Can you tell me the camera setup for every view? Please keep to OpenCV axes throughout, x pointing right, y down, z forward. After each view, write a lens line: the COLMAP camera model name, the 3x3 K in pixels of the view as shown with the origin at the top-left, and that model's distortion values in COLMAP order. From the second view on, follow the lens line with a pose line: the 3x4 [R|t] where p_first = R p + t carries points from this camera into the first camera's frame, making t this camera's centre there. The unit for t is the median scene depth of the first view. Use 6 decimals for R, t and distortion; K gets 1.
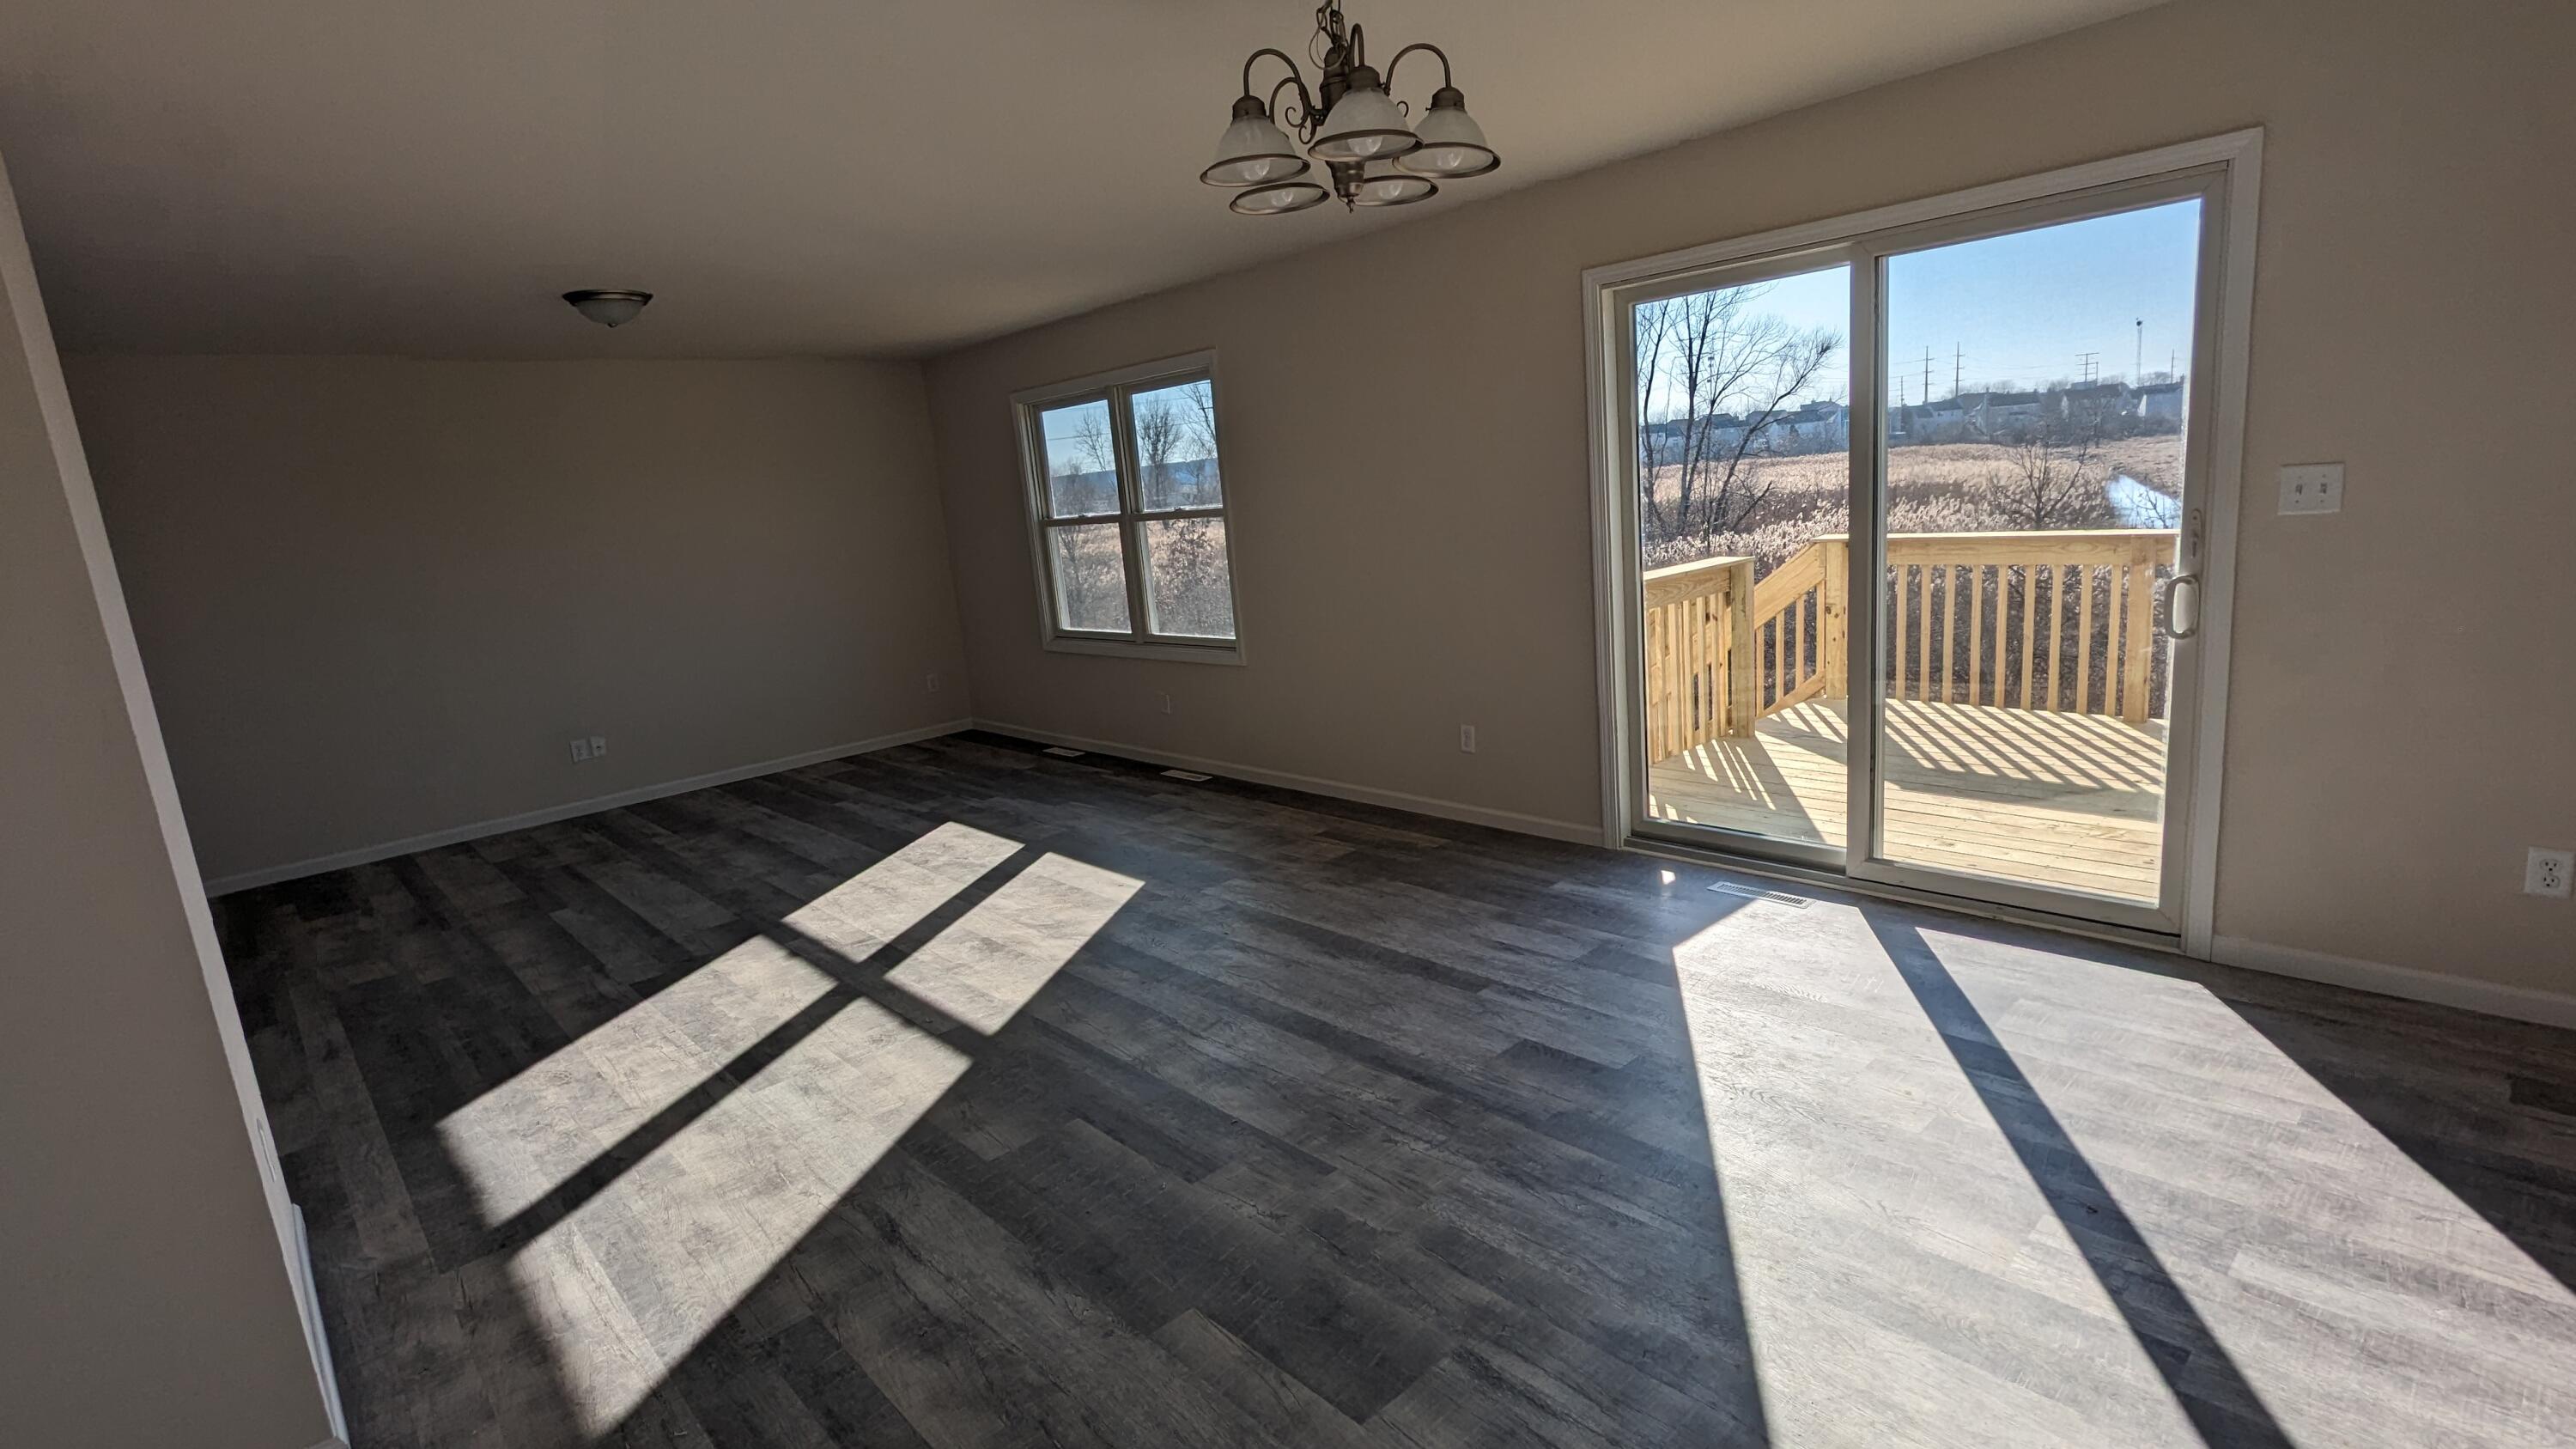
lens RADIAL K [[1232.4, 0, 1285.4], [0, 1232.4, 726.0], [0, 0, 1]] dist [0.002685, 0.000209]
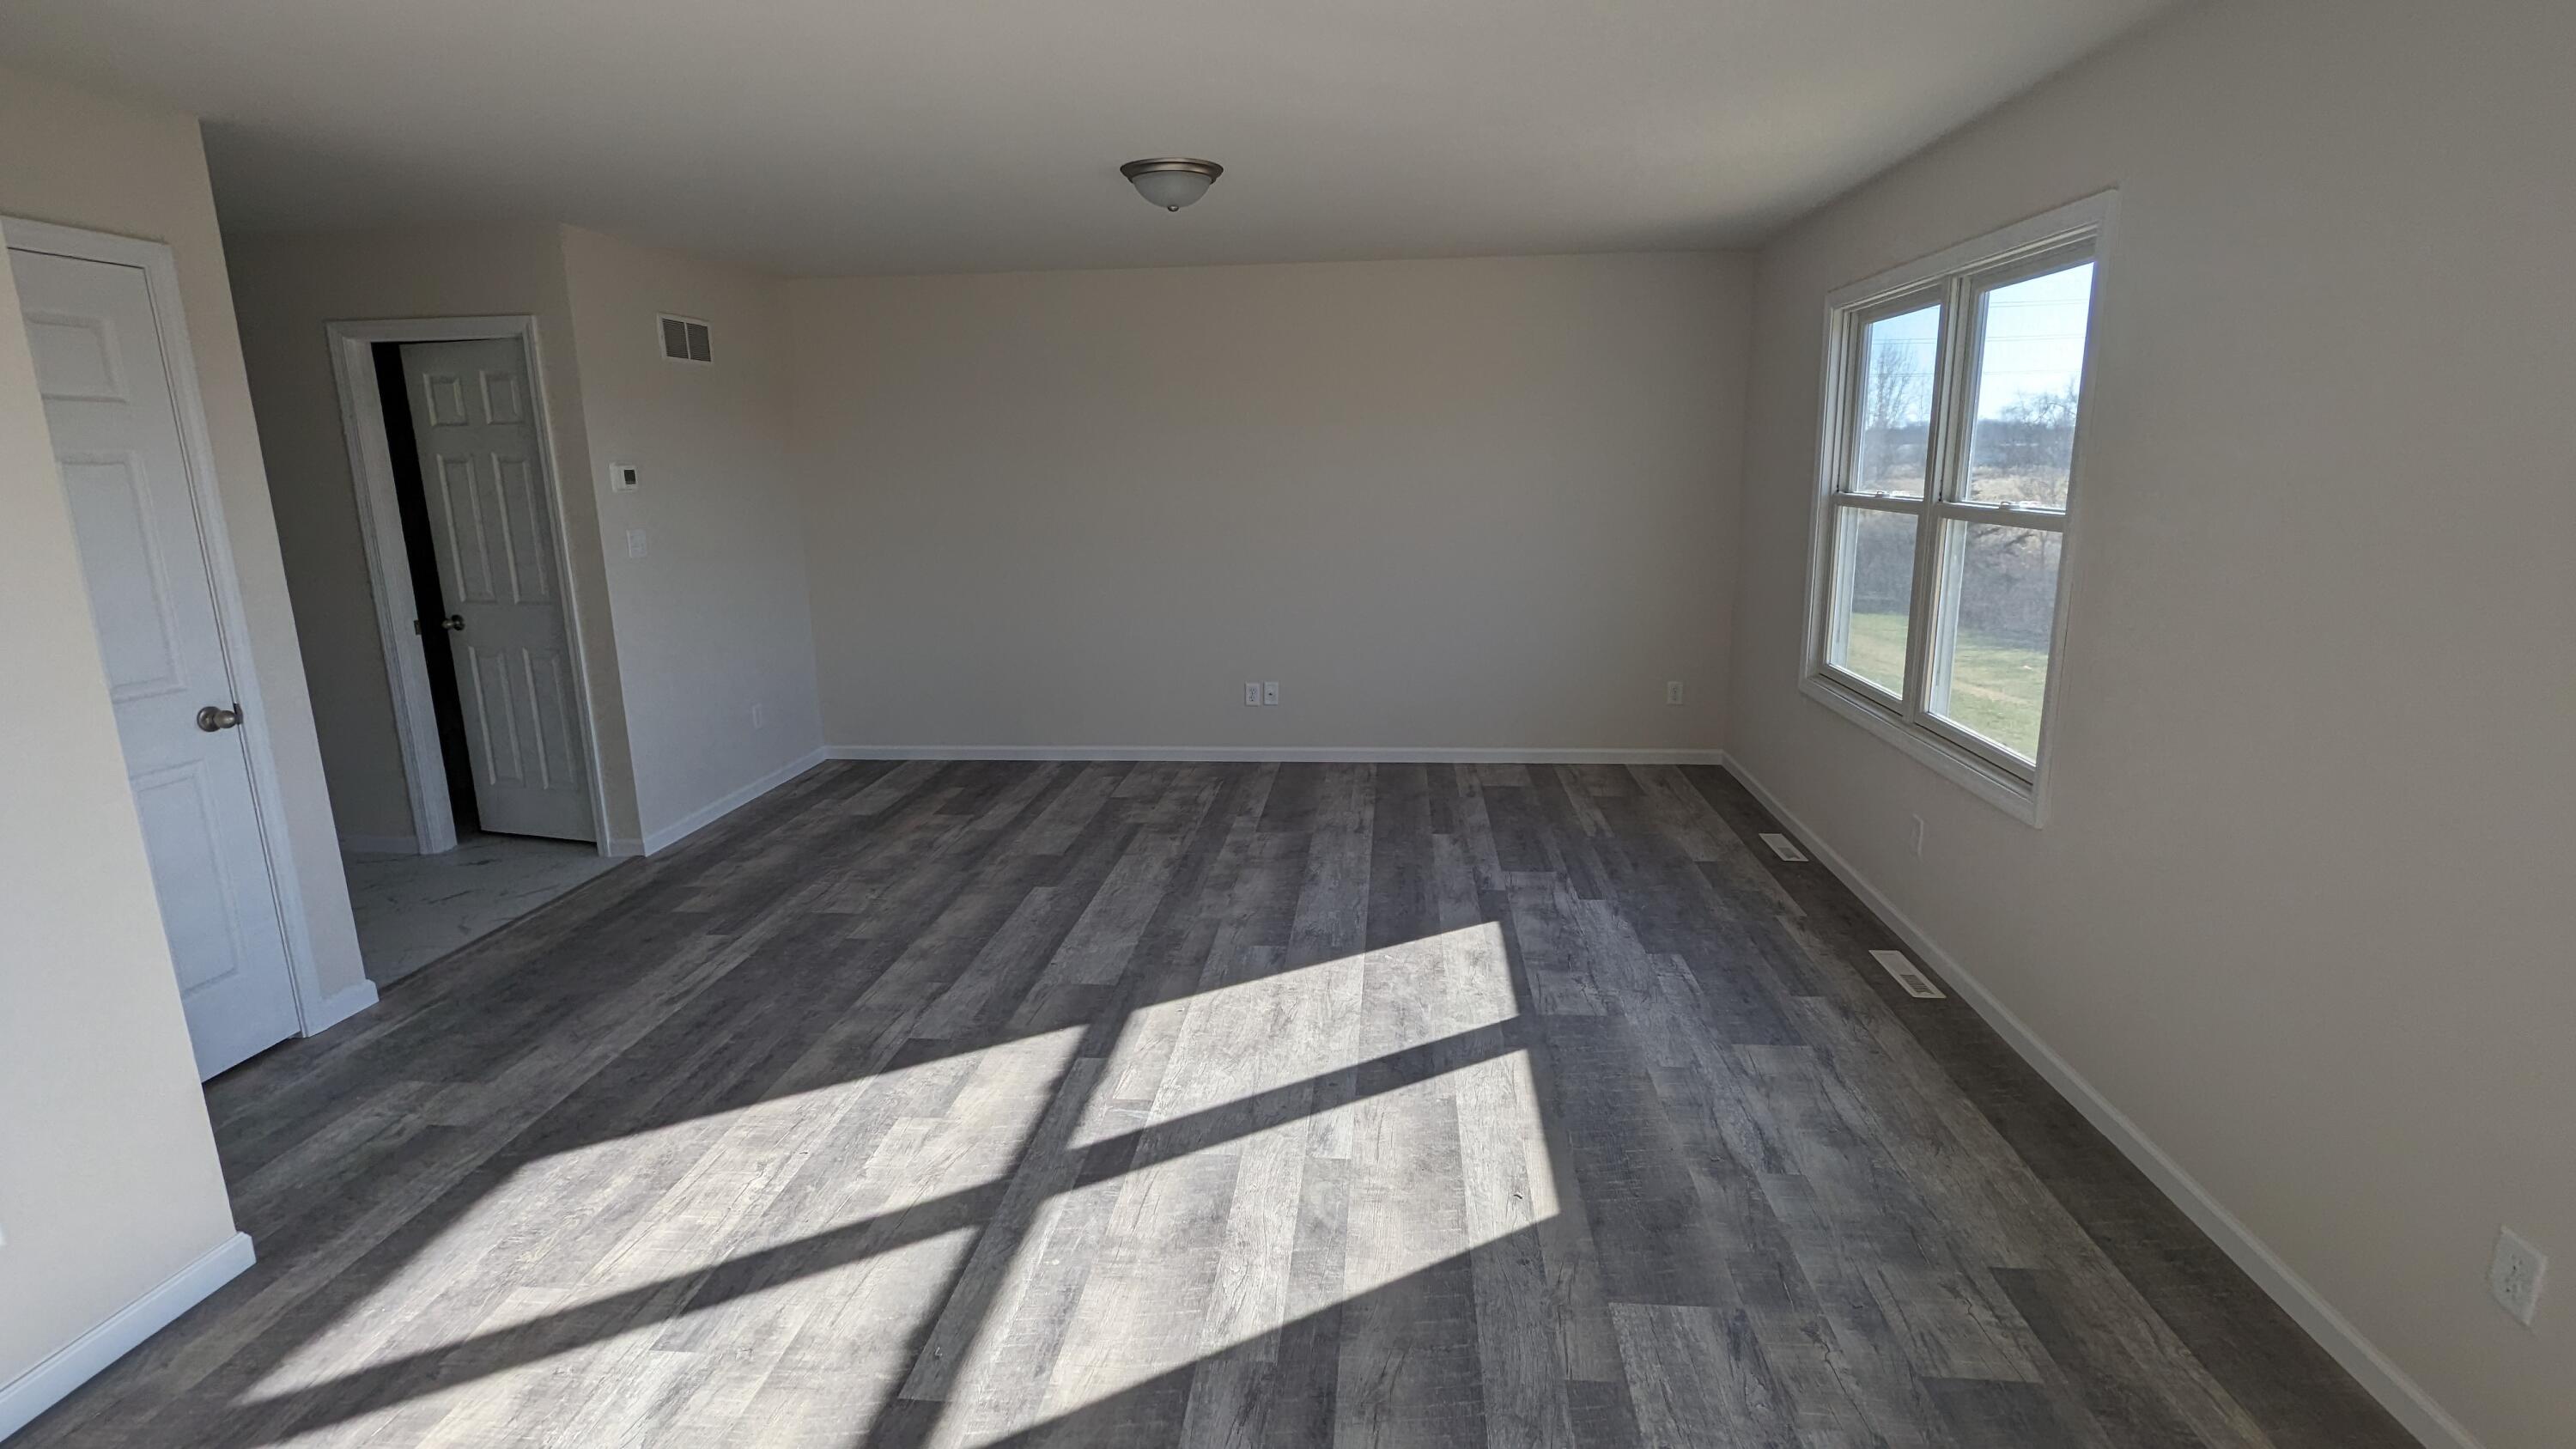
lens RADIAL K [[1211.0, 0, 1295.7], [0, 1211.0, 724.7], [0, 0, 1]] dist [0.002699, -0.000122]
pose [[0.670149, 0.236633, -0.703495, 0.137154], [-0.187961, 0.971027, 0.147571, -0.143040], [0.718033, 0.033335, 0.695211, 0.575602]]
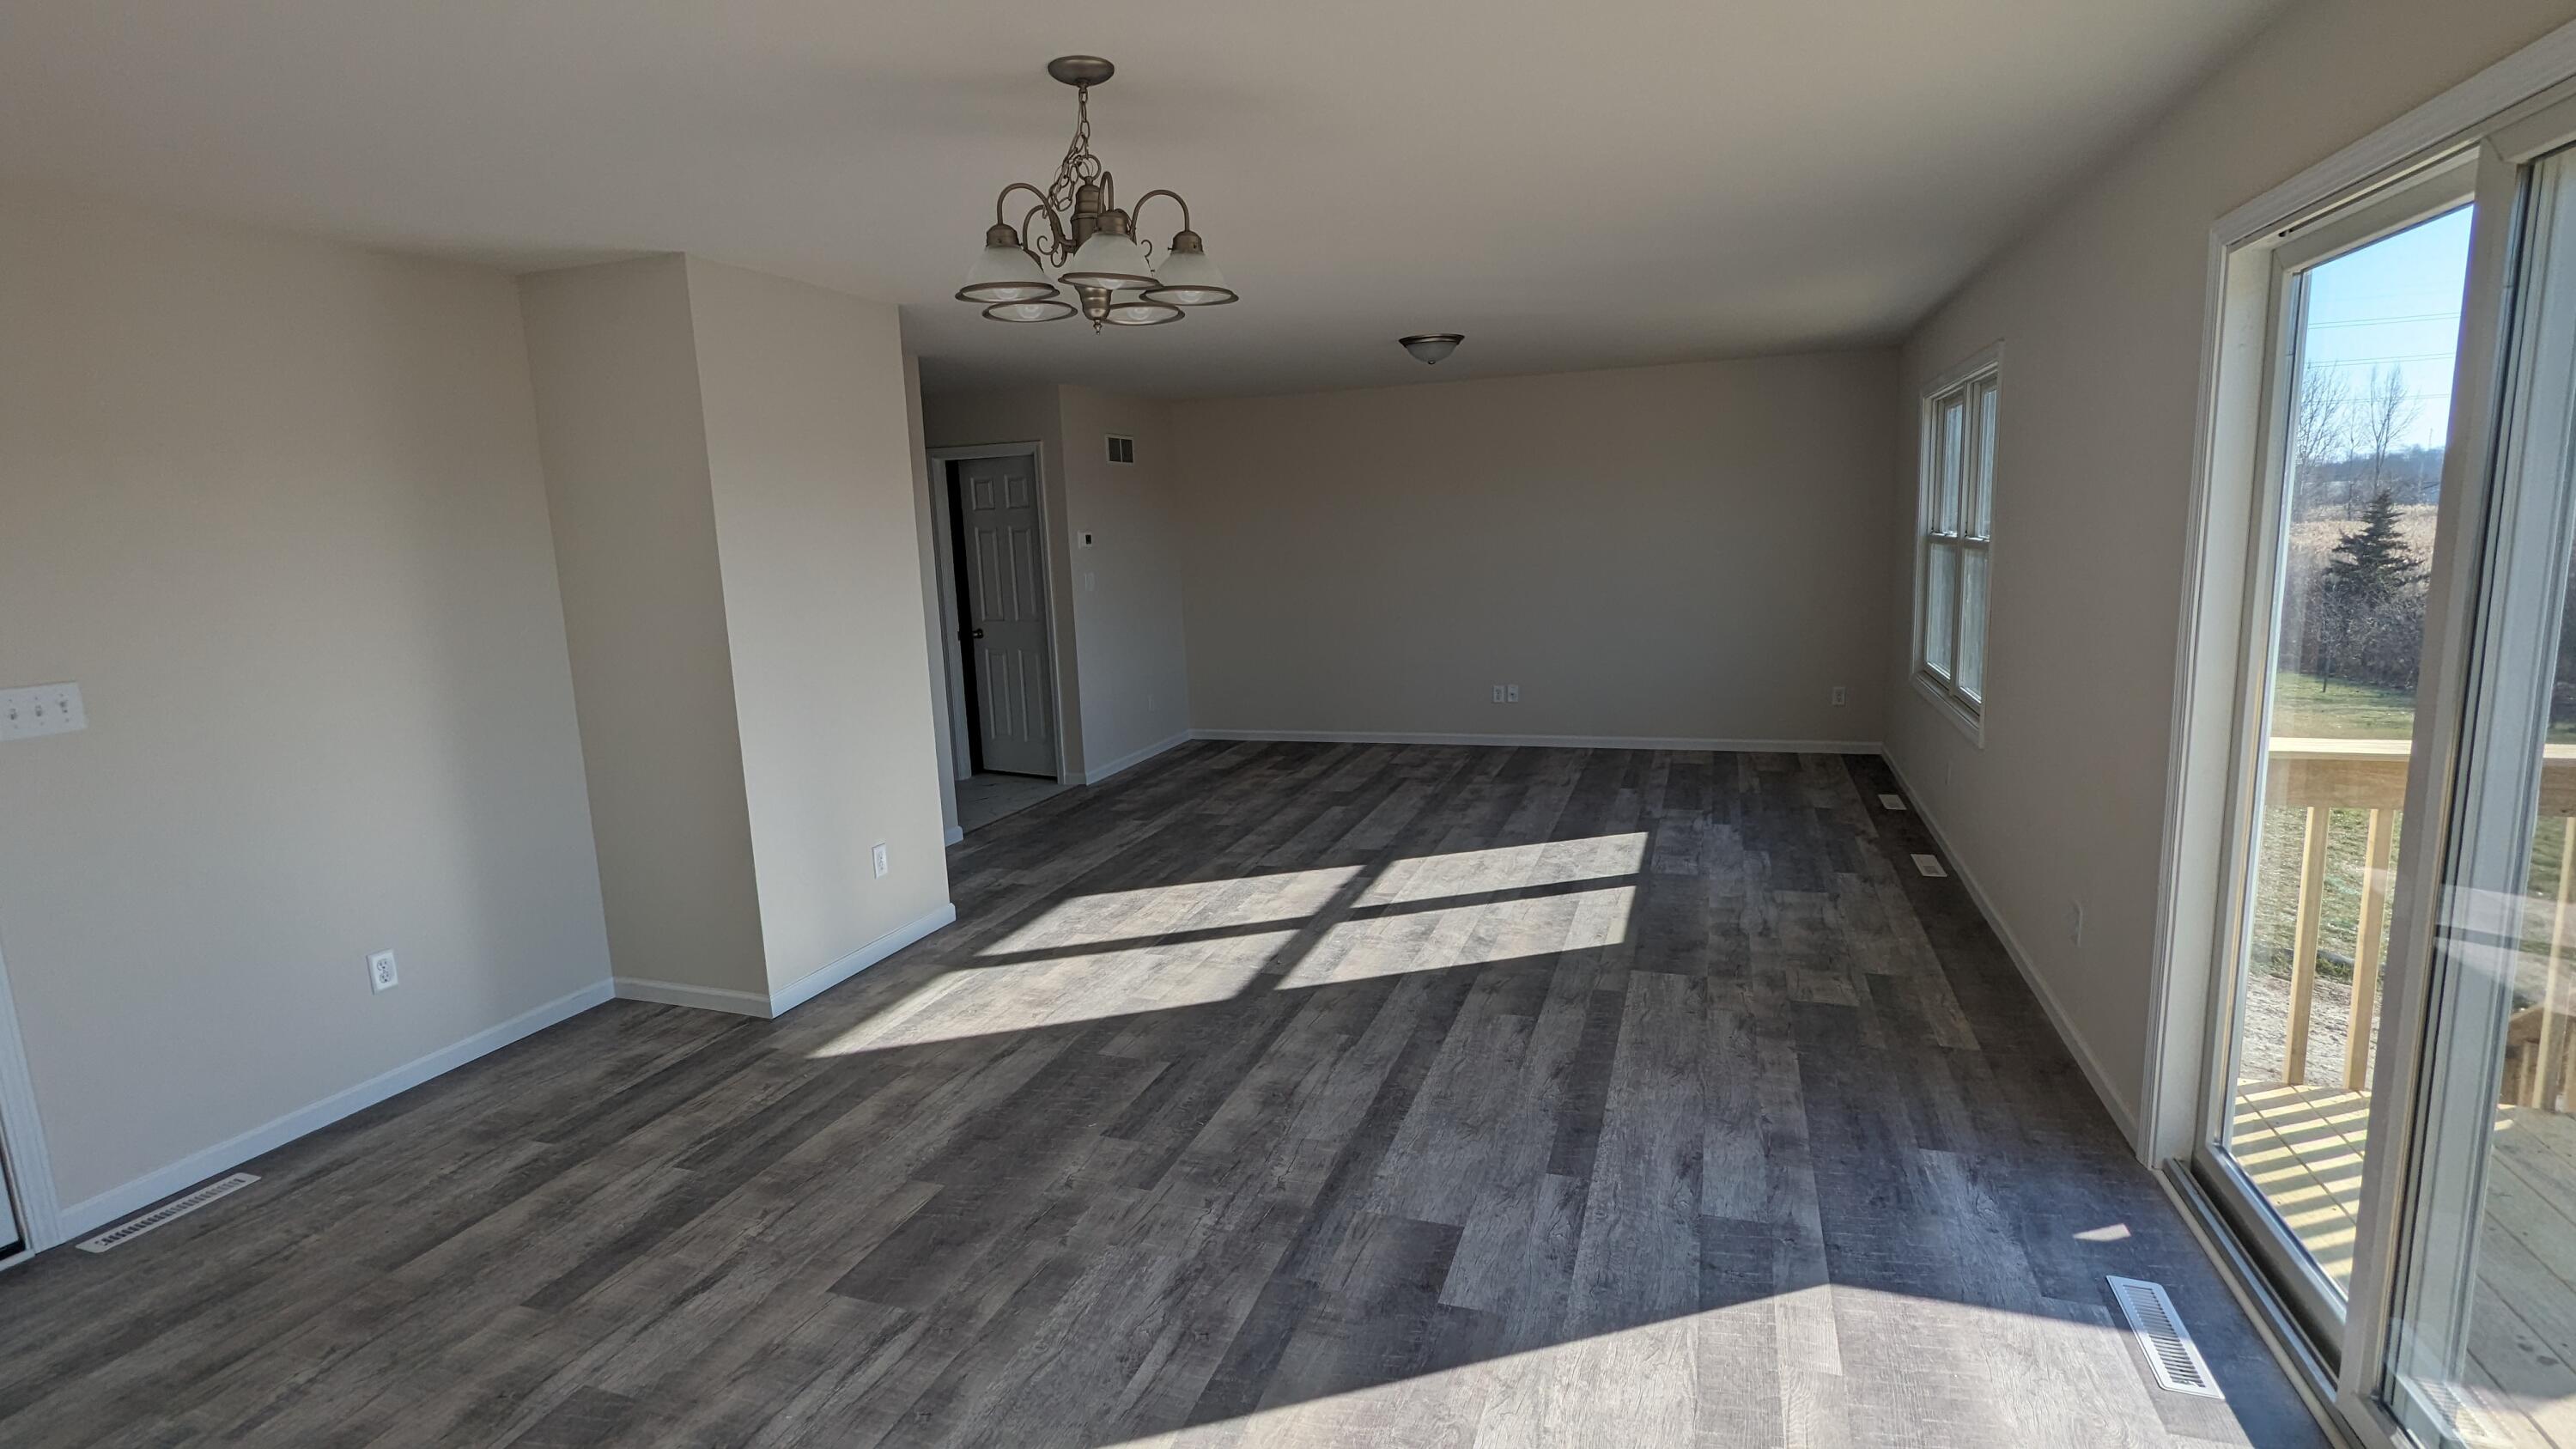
lens RADIAL K [[1232.4, 0, 1285.4], [0, 1232.4, 726.0], [0, 0, 1]] dist [0.002685, 0.000209]
pose [[0.462510, 0.212180, -0.860850, 0.571166], [-0.175449, 0.973645, 0.145718, -0.132422], [0.869081, 0.083639, 0.487548, 0.325425]]
